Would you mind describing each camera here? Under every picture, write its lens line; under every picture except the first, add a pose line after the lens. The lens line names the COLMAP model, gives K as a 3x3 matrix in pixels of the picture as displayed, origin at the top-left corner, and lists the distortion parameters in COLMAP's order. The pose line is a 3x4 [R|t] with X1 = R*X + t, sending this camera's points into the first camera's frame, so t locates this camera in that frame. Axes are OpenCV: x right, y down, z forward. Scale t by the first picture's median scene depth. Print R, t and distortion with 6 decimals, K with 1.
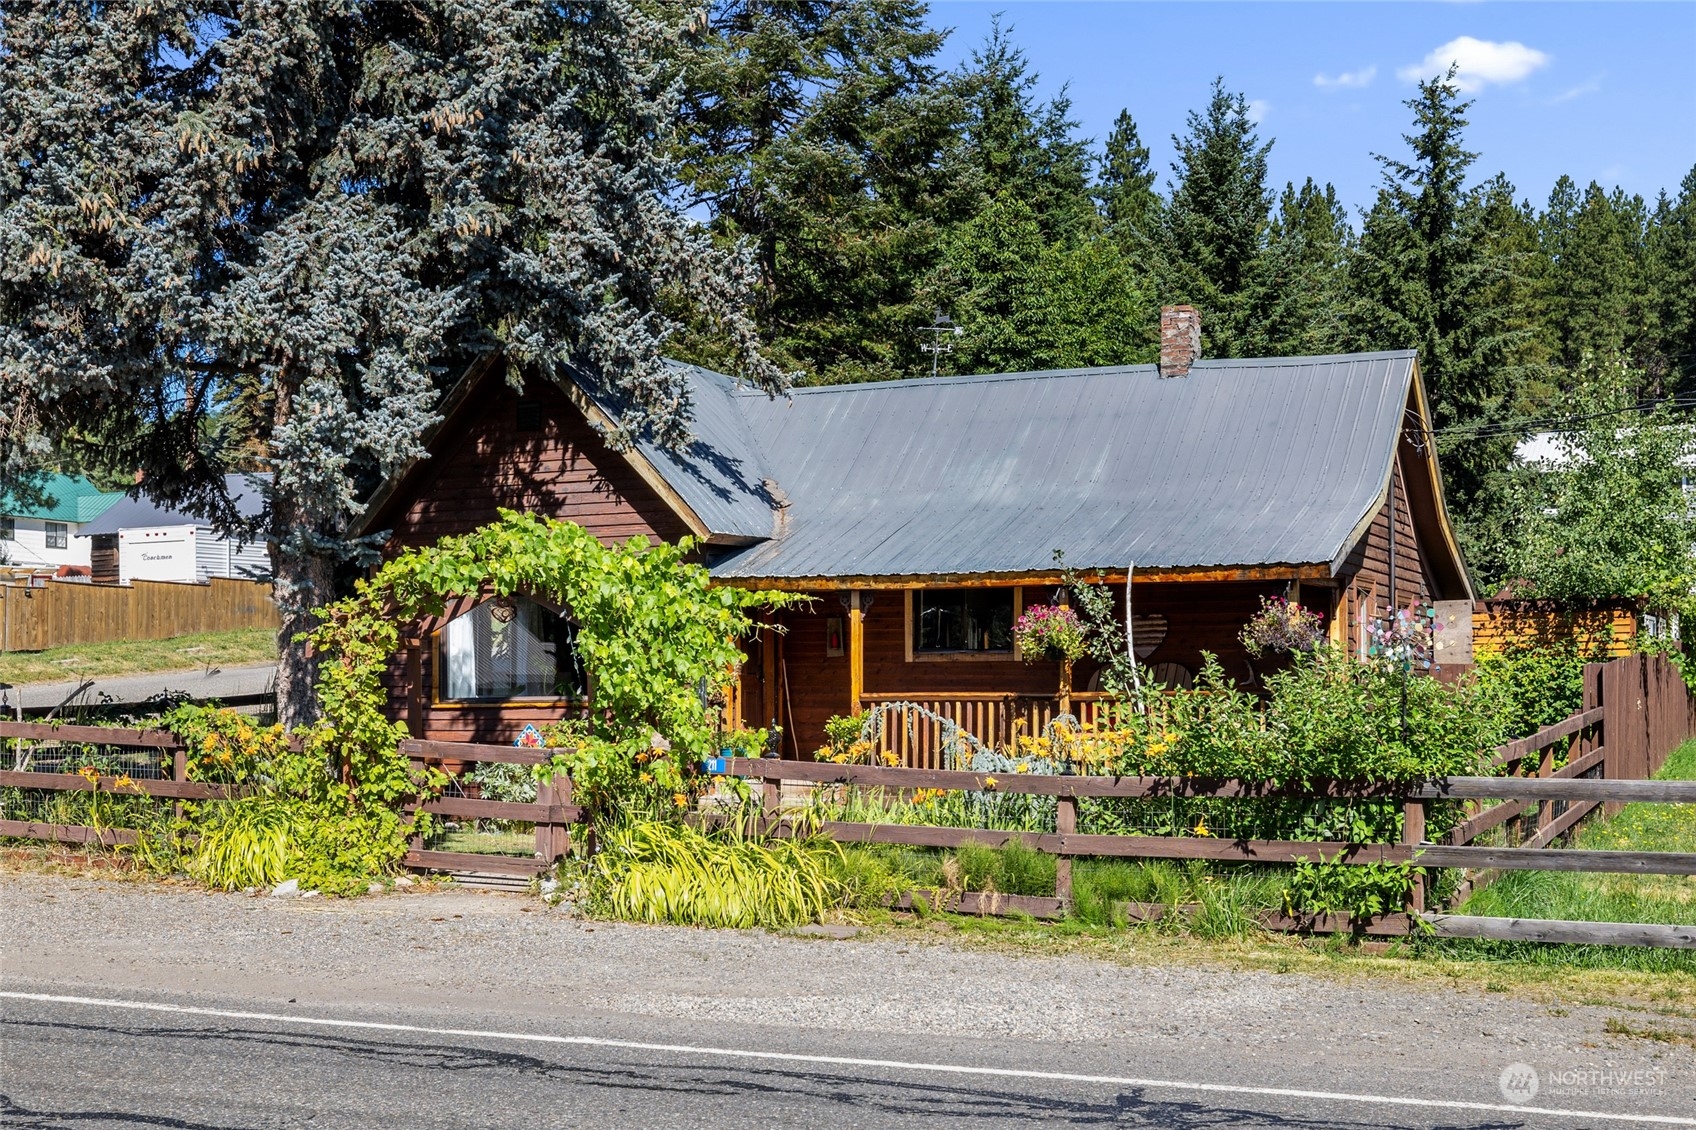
lens RADIAL K [[1714.4, 0, 848.0], [0, 1714.4, 567.1], [0, 0, 1]] dist [0.002506, 0.000000]
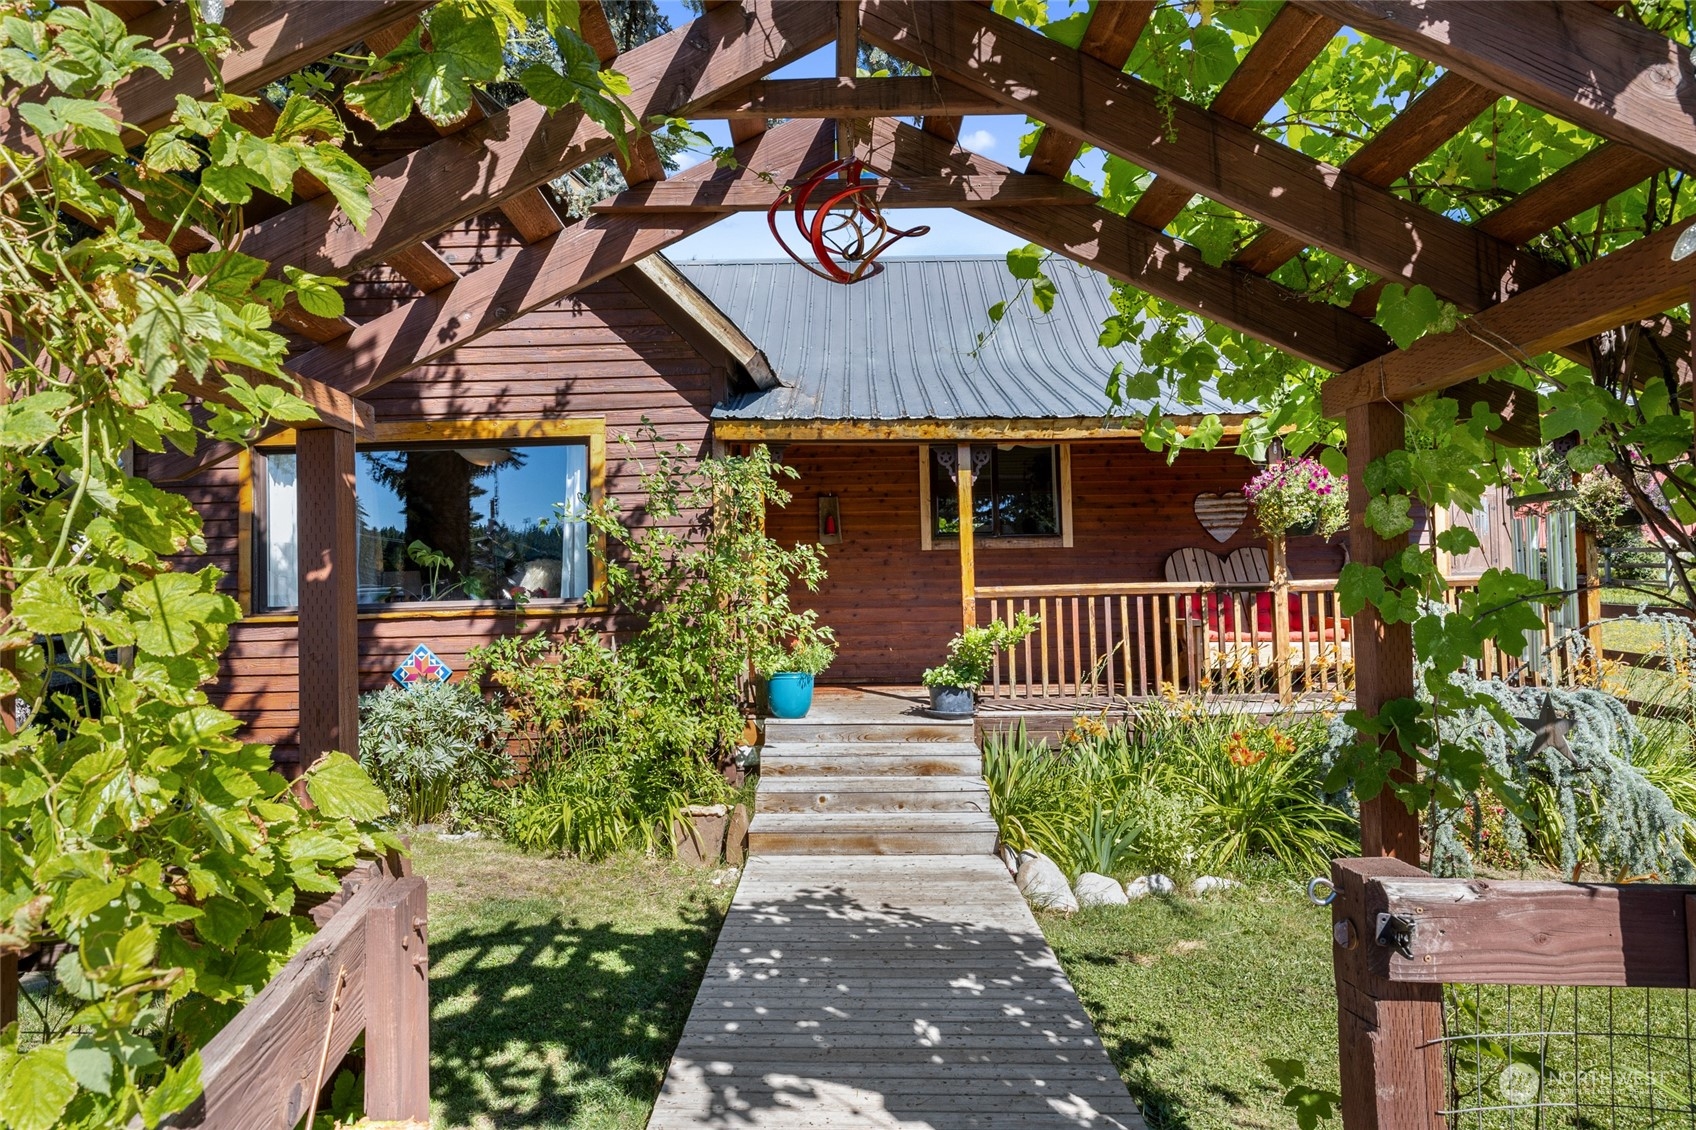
lens RADIAL K [[926.4, 0, 850.8], [0, 926.4, 536.0], [0, 0, 1]] dist [-0.001349, 0.000082]
pose [[0.919646, 0.011880, 0.392568, -0.180552], [-0.012149, 0.999925, -0.001799, 0.050978], [-0.392560, -0.003114, 0.919721, 0.635404]]
